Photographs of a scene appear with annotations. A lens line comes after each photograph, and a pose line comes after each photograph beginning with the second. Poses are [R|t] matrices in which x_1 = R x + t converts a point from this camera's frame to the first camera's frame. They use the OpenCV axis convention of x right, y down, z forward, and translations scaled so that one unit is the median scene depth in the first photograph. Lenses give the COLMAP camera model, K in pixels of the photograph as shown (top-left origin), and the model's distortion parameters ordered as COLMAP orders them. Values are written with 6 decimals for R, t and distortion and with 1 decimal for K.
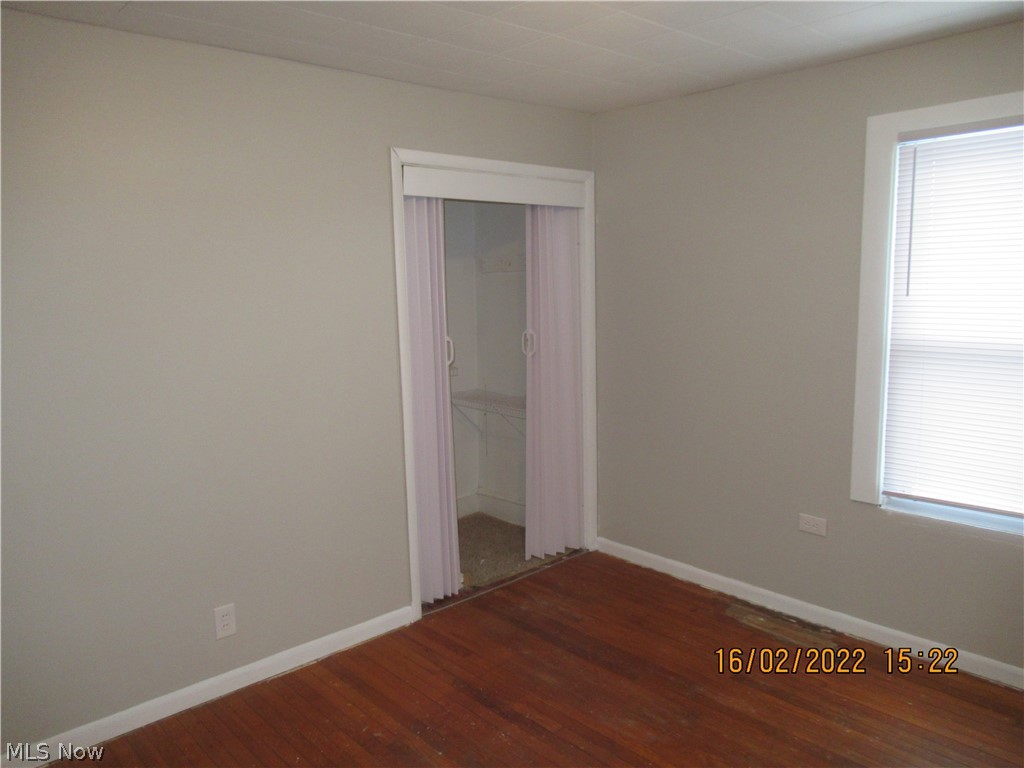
lens RADIAL K [[767.8, 0, 511.3], [0, 767.8, 382.9], [0, 0, 1]] dist [-0.010002, 0.005192]
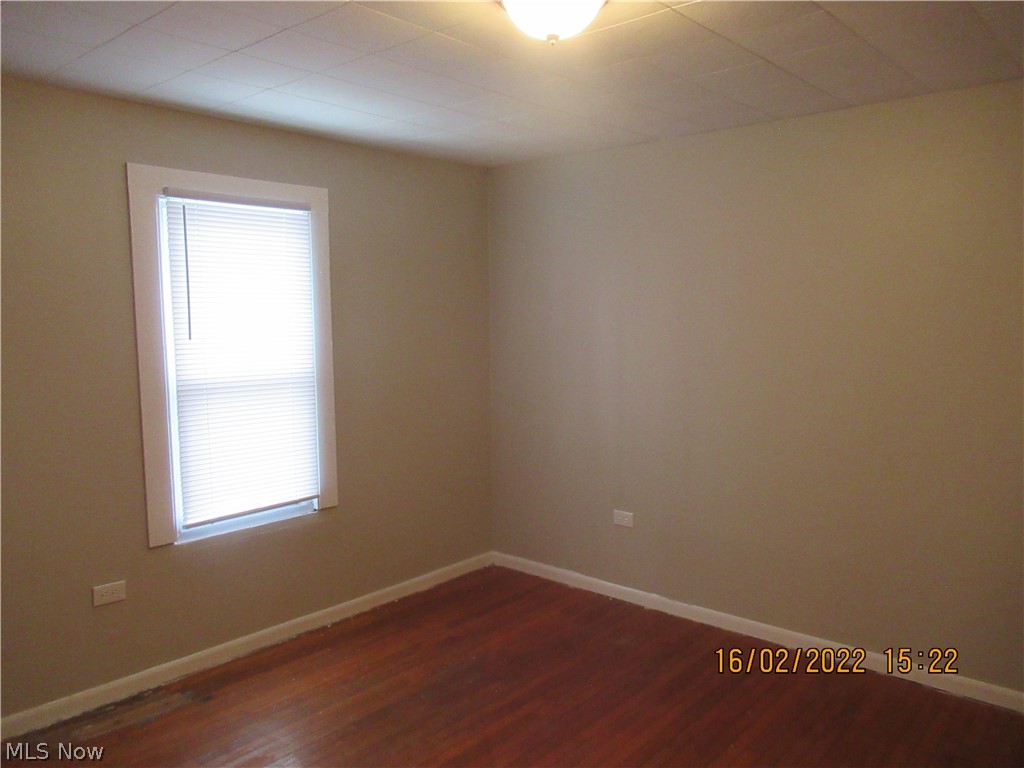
lens RADIAL K [[767.8, 0, 511.4], [0, 767.8, 386.3], [0, 0, 1]] dist [-0.010002, 0.005192]
pose [[-0.093570, -0.073215, 0.992917, -0.608399], [0.144874, 0.985676, 0.086334, -0.075449], [-0.985016, 0.151926, -0.081622, 0.647805]]
